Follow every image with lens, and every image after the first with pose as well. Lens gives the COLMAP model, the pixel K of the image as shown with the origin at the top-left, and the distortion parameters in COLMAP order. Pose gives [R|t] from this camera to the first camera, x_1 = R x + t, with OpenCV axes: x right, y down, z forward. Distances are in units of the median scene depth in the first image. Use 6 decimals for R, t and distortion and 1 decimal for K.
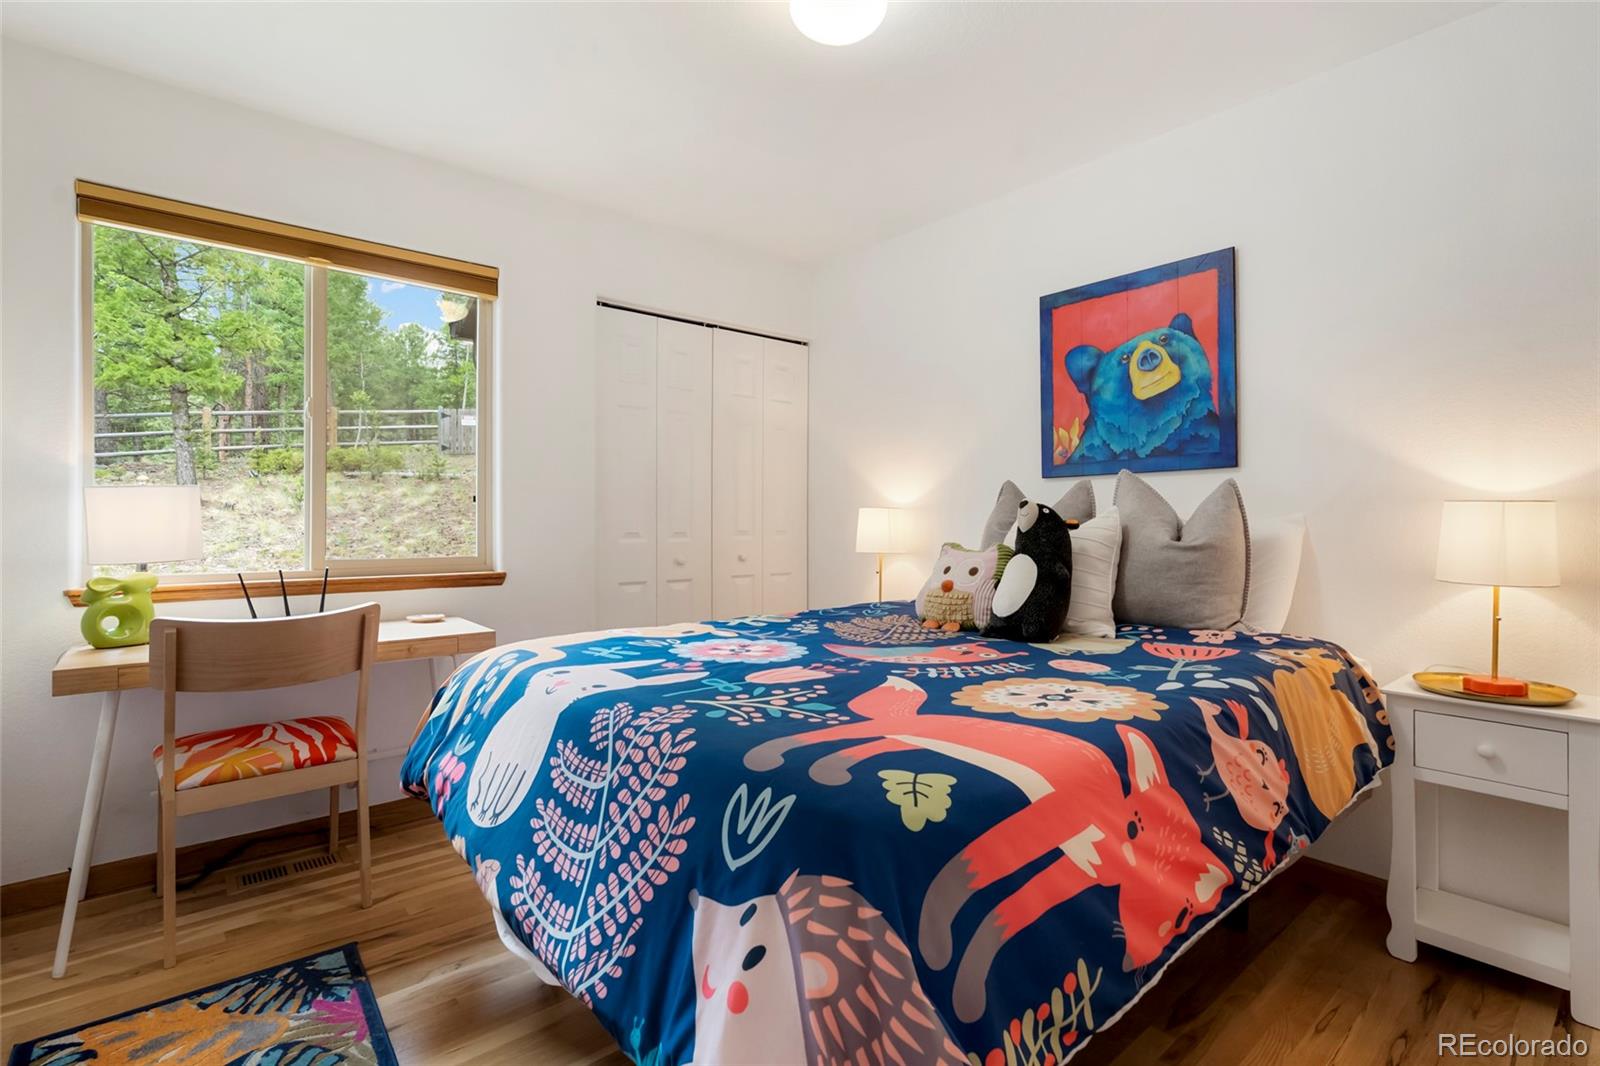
lens RADIAL K [[733.5, 0, 794.5], [0, 733.5, 523.0], [0, 0, 1]] dist [-0.009247, 0.002980]
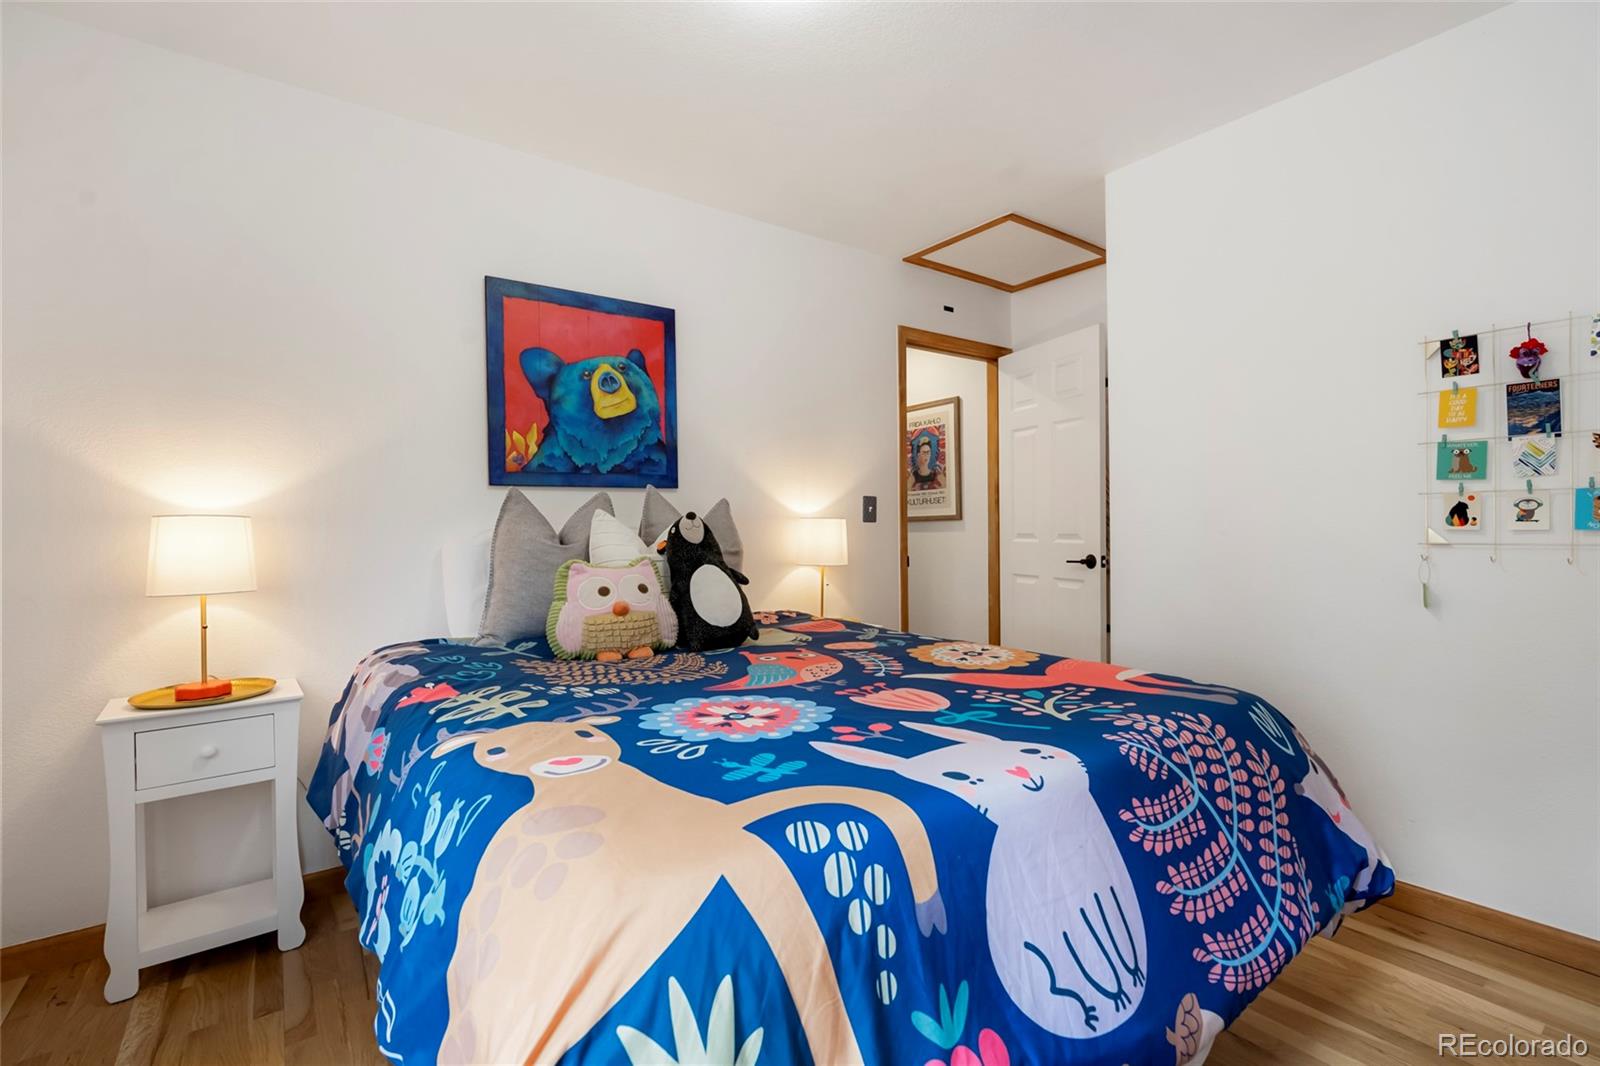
lens RADIAL K [[733.5, 0, 795.6], [0, 733.5, 532.9], [0, 0, 1]] dist [-0.009247, 0.002980]
pose [[0.068218, -0.007598, 0.997642, -0.615786], [0.015475, 0.999859, 0.006557, -0.005783], [-0.997550, 0.014991, 0.068326, 0.708844]]
